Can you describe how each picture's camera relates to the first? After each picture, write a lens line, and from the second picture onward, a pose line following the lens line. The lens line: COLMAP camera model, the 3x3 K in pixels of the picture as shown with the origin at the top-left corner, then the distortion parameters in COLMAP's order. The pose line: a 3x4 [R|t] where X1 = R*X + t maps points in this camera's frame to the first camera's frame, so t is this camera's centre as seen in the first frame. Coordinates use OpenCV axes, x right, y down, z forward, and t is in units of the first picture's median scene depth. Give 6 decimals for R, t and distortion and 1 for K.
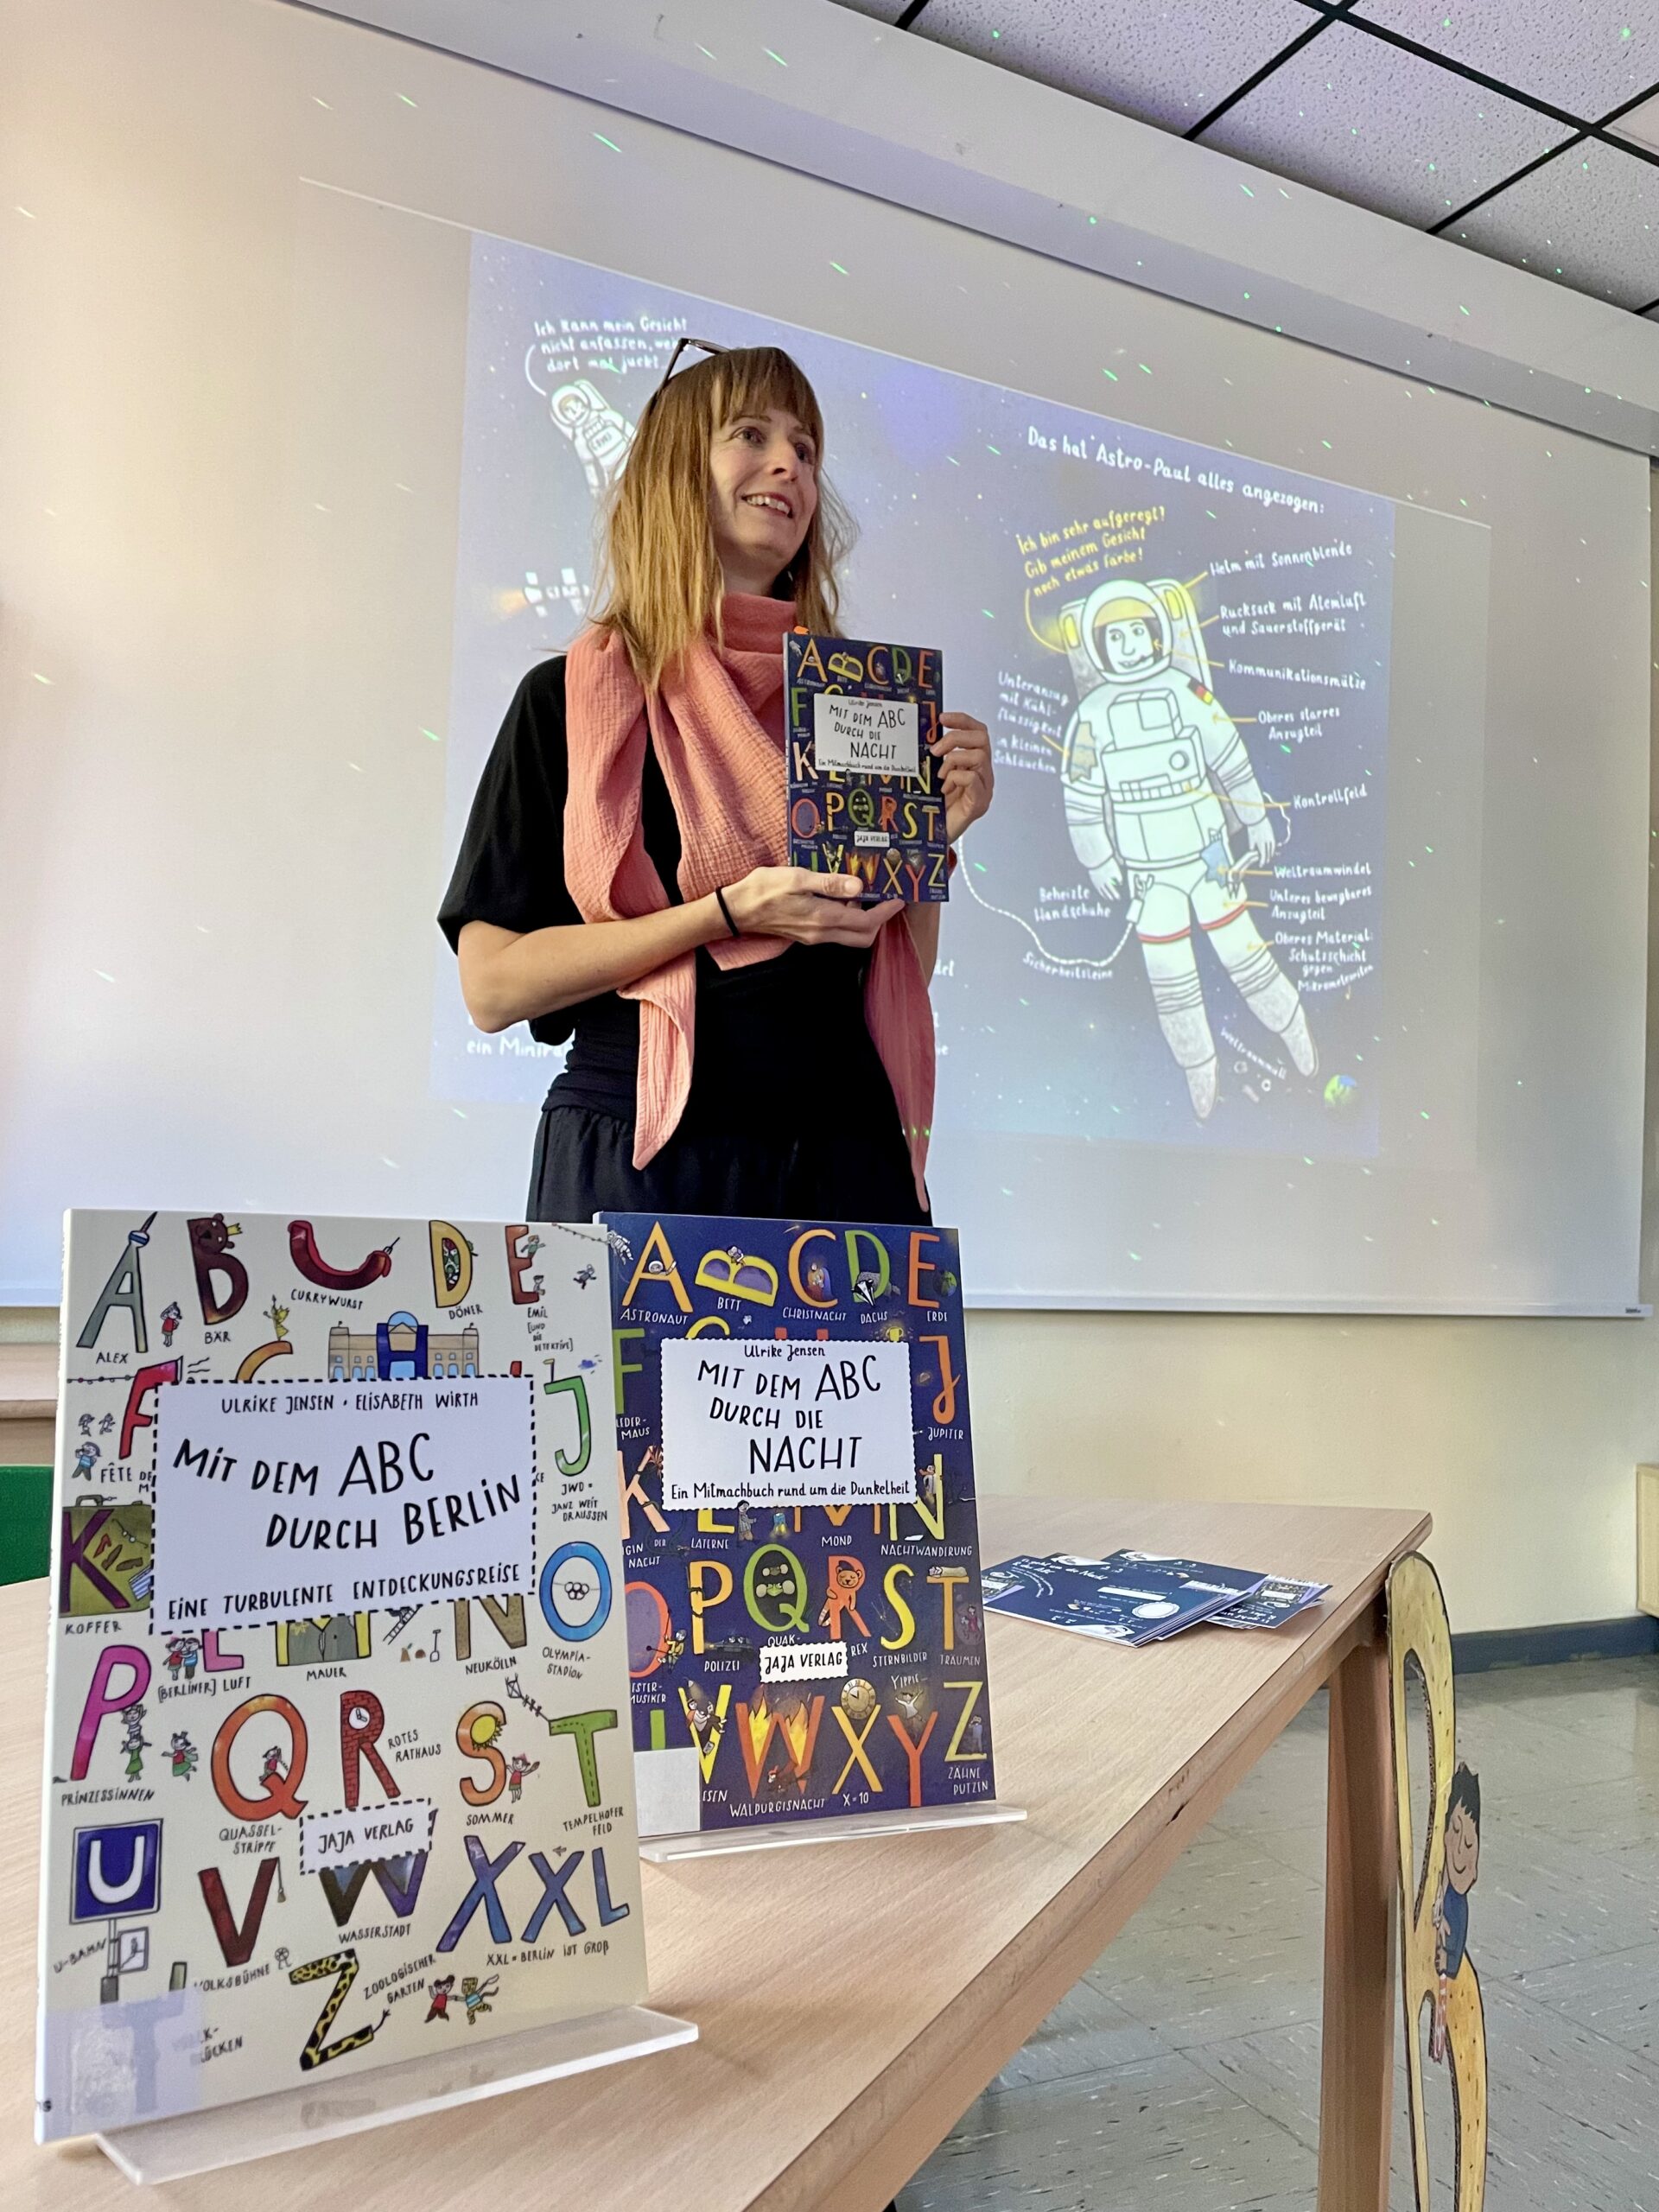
lens RADIAL K [[1660.2, 0, 831.1], [0, 1660.2, 1097.2], [0, 0, 1]] dist [0.046457, -0.003865]
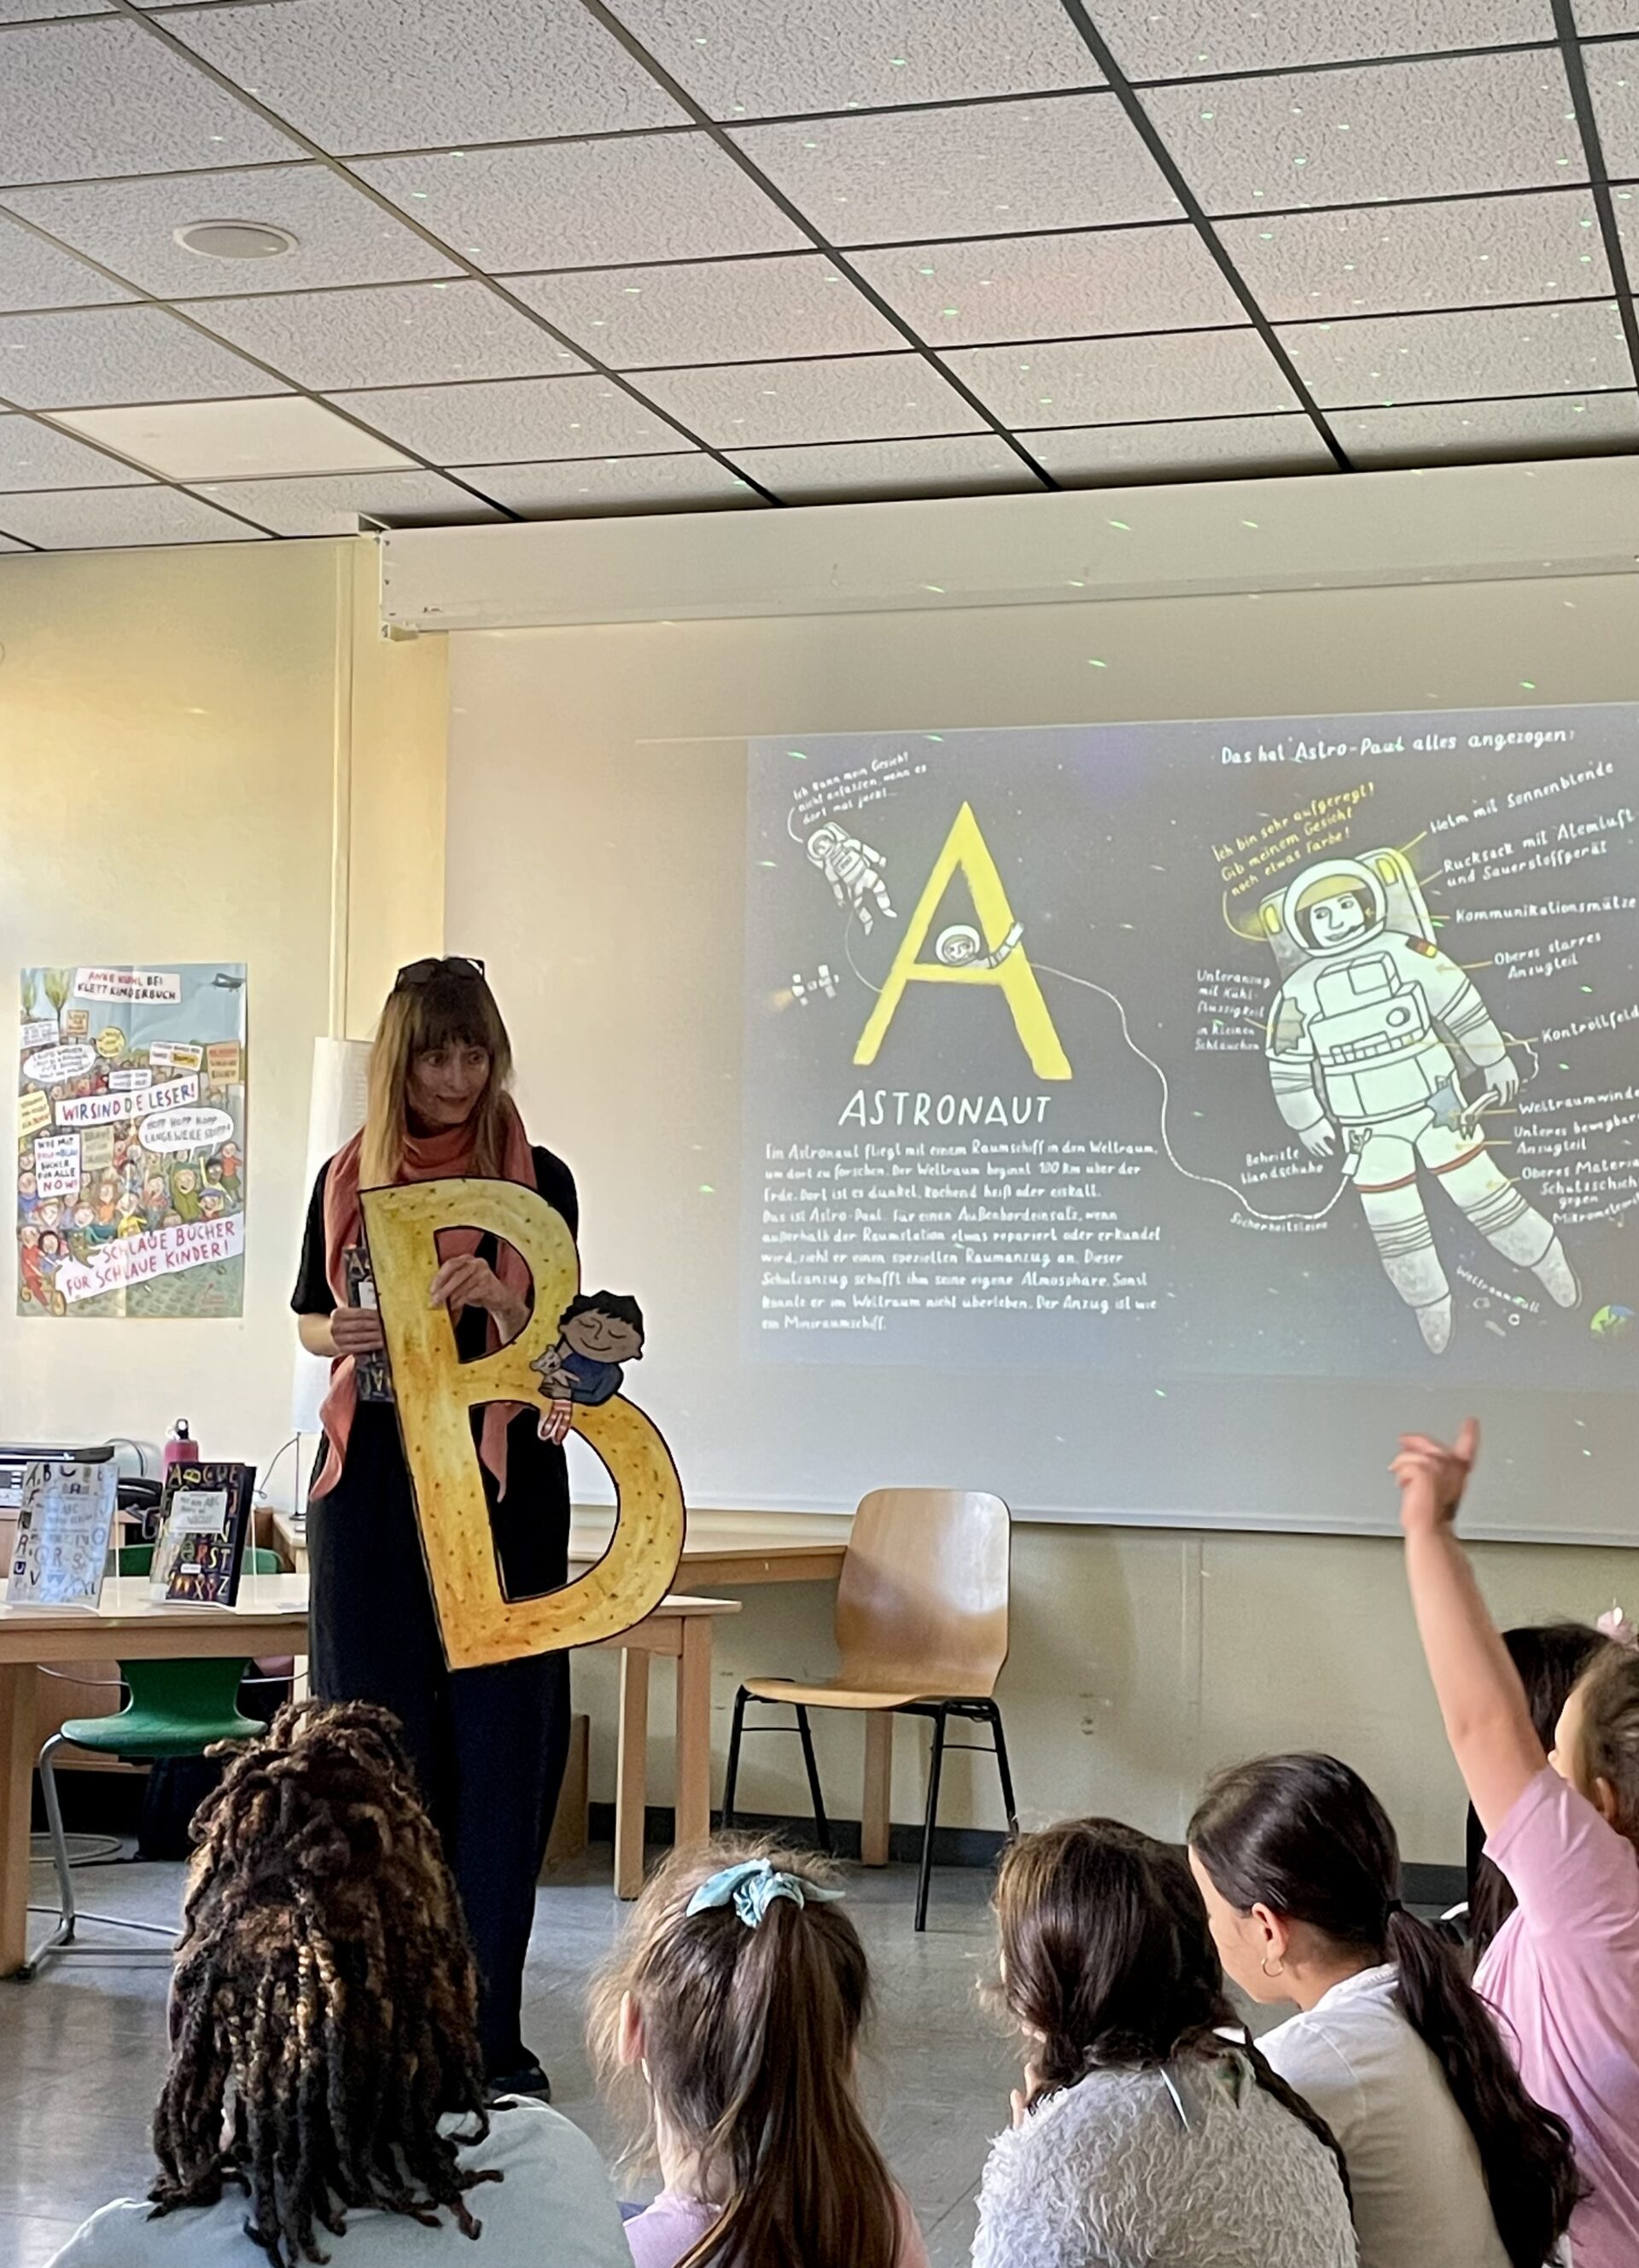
lens RADIAL K [[3479.4, 0, 818.0], [0, 3479.4, 1133.1], [0, 0, 1]] dist [0.188192, 0.000000]
pose [[0.723540, -0.054936, -0.688092, 1.482202], [0.051805, 0.998338, -0.025233, -0.091878], [0.688335, -0.017390, 0.725184, -0.877647]]
